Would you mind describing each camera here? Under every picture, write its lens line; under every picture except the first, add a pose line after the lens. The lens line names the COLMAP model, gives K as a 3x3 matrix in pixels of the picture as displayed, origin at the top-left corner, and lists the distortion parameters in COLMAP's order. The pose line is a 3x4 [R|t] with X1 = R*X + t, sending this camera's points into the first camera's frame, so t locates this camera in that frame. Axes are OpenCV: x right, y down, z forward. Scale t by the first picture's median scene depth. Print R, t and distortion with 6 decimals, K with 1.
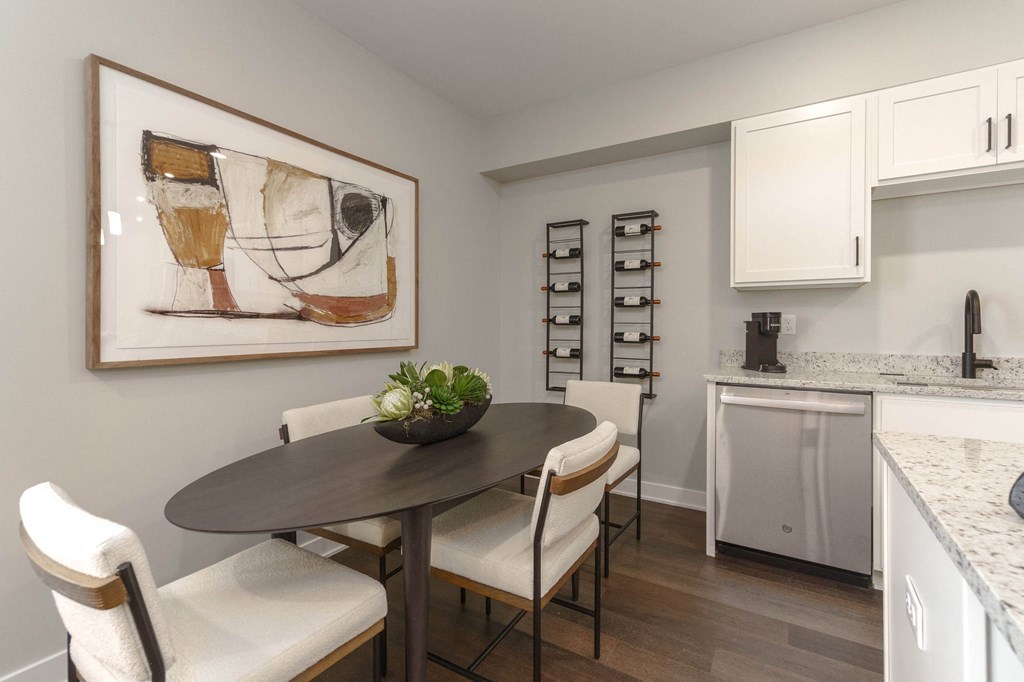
lens RADIAL K [[478.4, 0, 509.5], [0, 478.4, 323.6], [0, 0, 1]] dist [-0.001635, -0.000159]
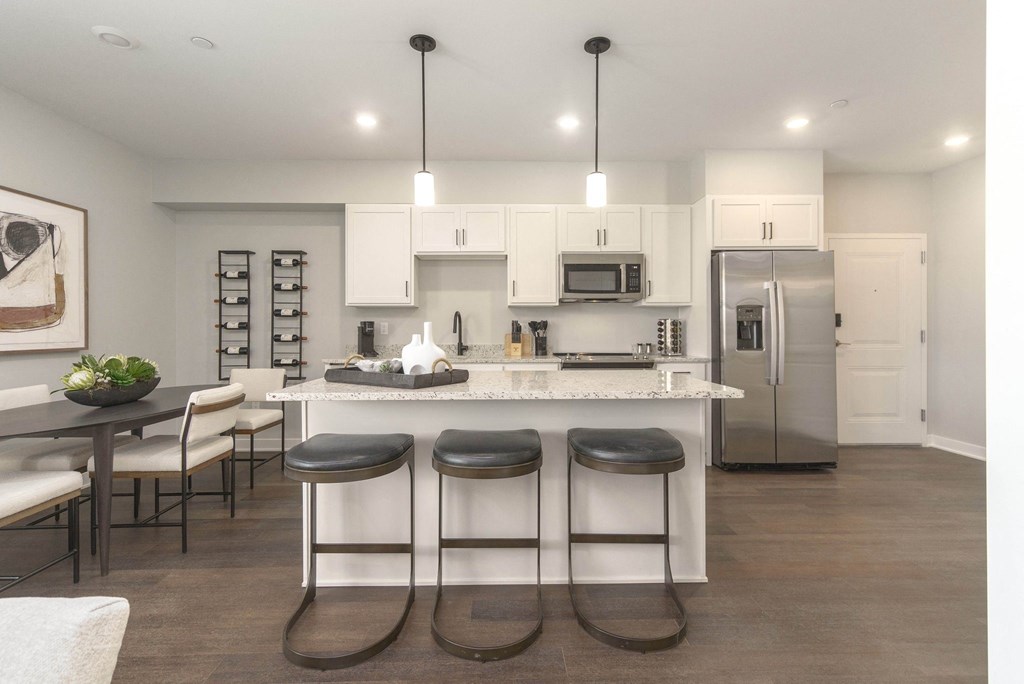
lens RADIAL K [[470.1, 0, 509.4], [0, 470.1, 328.7], [0, 0, 1]] dist [0.004056, 0.000851]
pose [[0.839906, -0.004025, 0.542717, 0.061685], [0.002291, 0.999990, 0.003871, -0.002909], [-0.542727, -0.002008, 0.839907, -0.631833]]
